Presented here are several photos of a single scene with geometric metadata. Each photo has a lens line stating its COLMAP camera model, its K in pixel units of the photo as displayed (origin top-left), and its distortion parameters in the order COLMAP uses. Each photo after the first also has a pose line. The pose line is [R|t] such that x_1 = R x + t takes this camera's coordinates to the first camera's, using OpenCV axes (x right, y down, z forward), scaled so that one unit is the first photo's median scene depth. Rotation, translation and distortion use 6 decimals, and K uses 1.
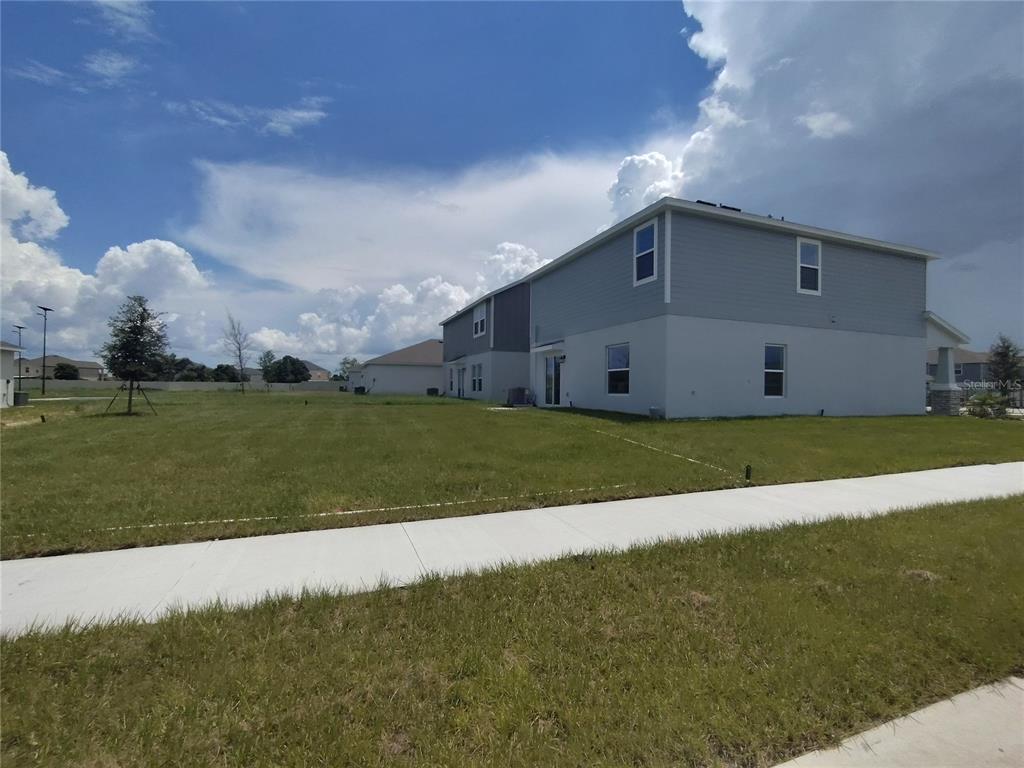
lens RADIAL K [[475.6, 0, 534.9], [0, 475.6, 389.7], [0, 0, 1]] dist [-0.013693, -0.000058]
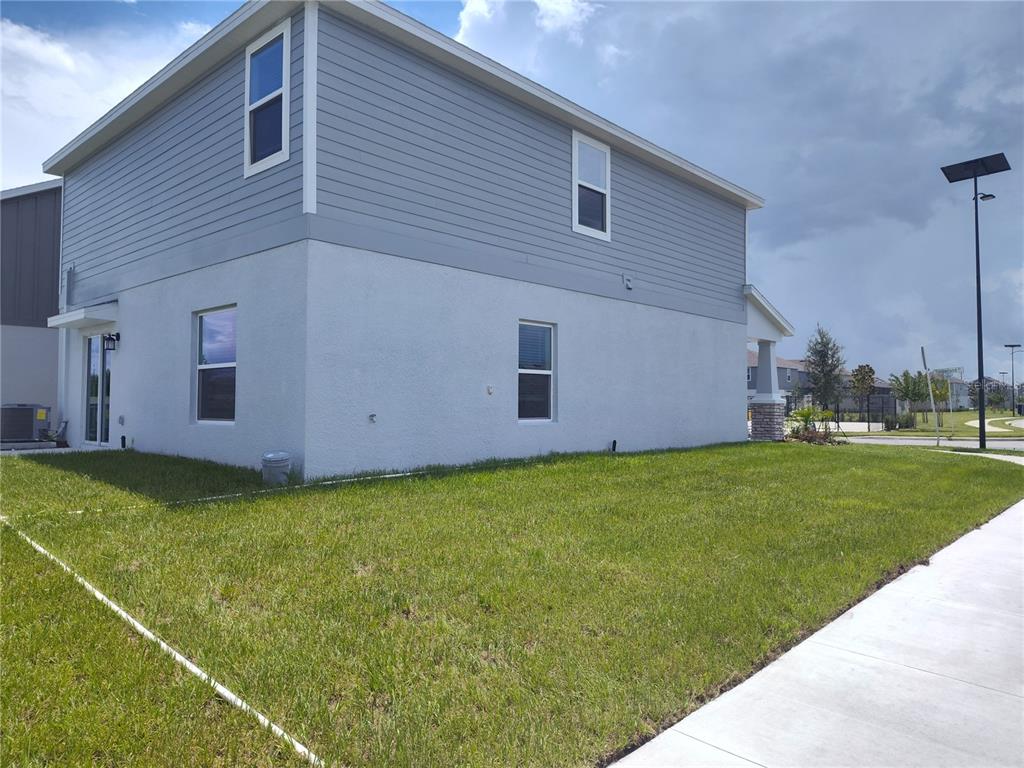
lens RADIAL K [[679.9, 0, 553.4], [0, 679.9, 381.9], [0, 0, 1]] dist [0.008257, -0.001005]
pose [[0.891881, 0.004069, 0.452251, 0.145417], [0.007223, 0.999704, -0.023239, -0.008569], [-0.452212, 0.023993, 0.891588, 0.254987]]
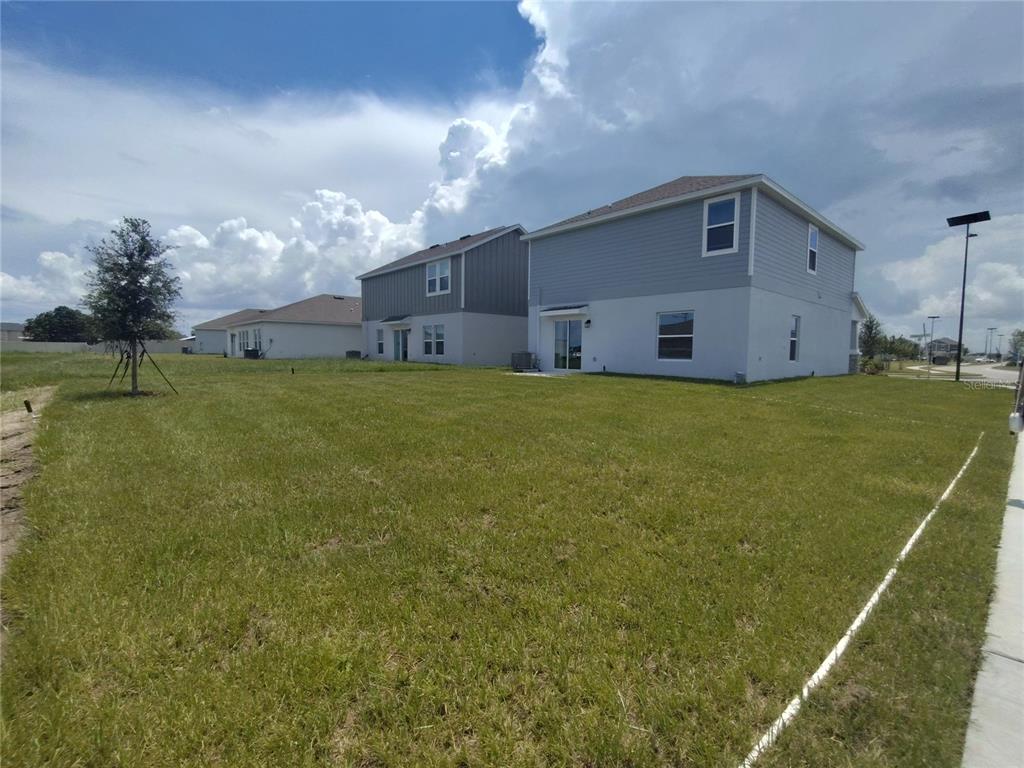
lens RADIAL K [[466.2, 0, 512.0], [0, 466.2, 384.0], [0, 0, 1]] dist [-0.007902, -0.000398]
pose [[0.933152, -0.025039, 0.358609, -0.454614], [-0.001186, 0.997351, 0.072723, -0.009056], [-0.359480, -0.068287, 0.930651, 0.143583]]
